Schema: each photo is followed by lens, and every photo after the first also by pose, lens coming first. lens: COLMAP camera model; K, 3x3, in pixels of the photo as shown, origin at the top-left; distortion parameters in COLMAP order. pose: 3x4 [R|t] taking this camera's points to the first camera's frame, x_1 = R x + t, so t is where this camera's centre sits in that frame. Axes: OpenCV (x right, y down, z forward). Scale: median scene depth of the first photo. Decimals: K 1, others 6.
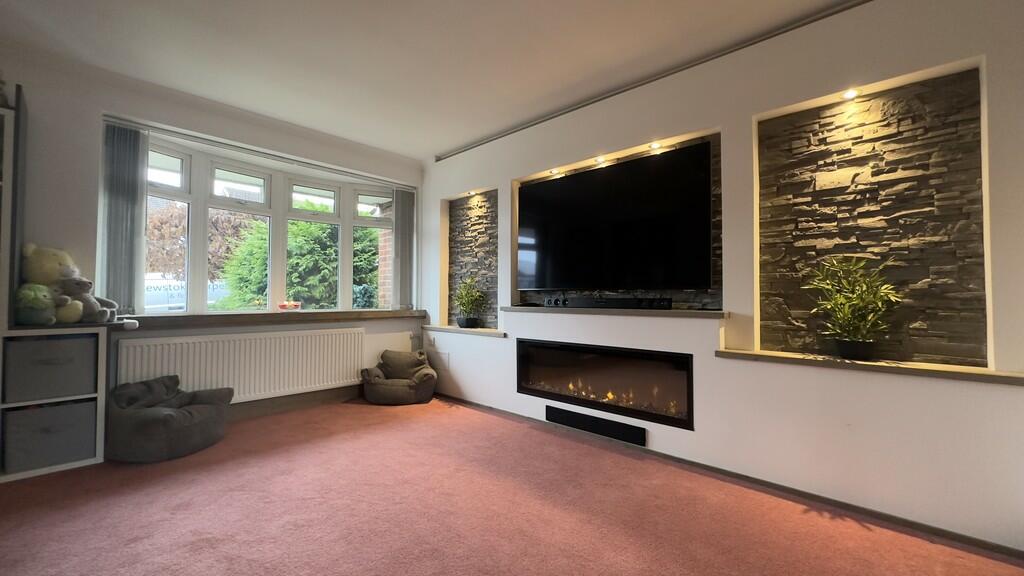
lens RADIAL K [[412.7, 0, 516.4], [0, 412.7, 284.0], [0, 0, 1]] dist [-0.002558, 0.001560]
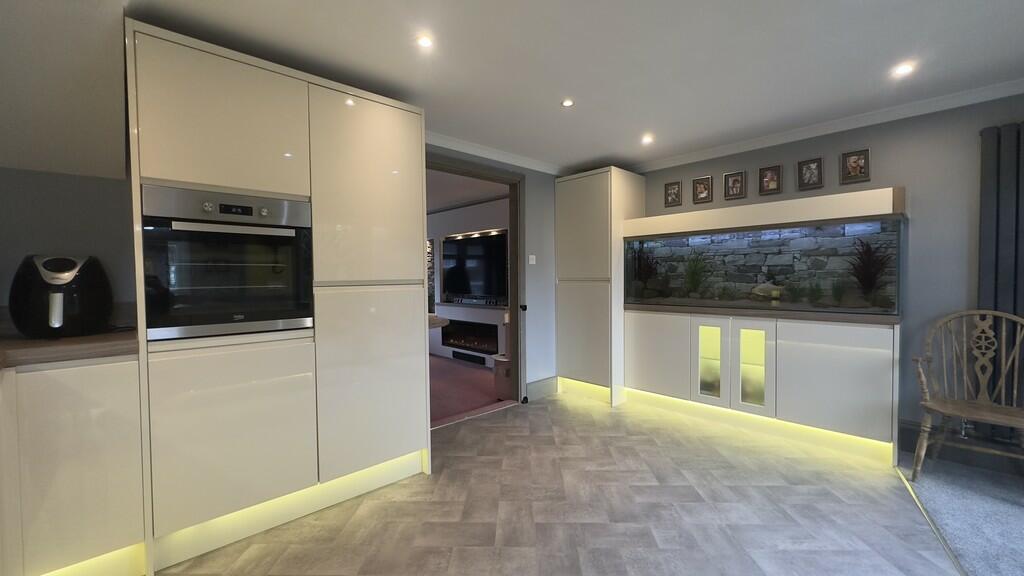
lens RADIAL K [[412.7, 0, 510.5], [0, 412.7, 290.8], [0, 0, 1]] dist [-0.002558, 0.001560]
pose [[0.999508, -0.000525, -0.031368, 0.433810], [0.002309, 0.998379, 0.056866, -0.127246], [0.031287, -0.056910, 0.997889, -1.062048]]
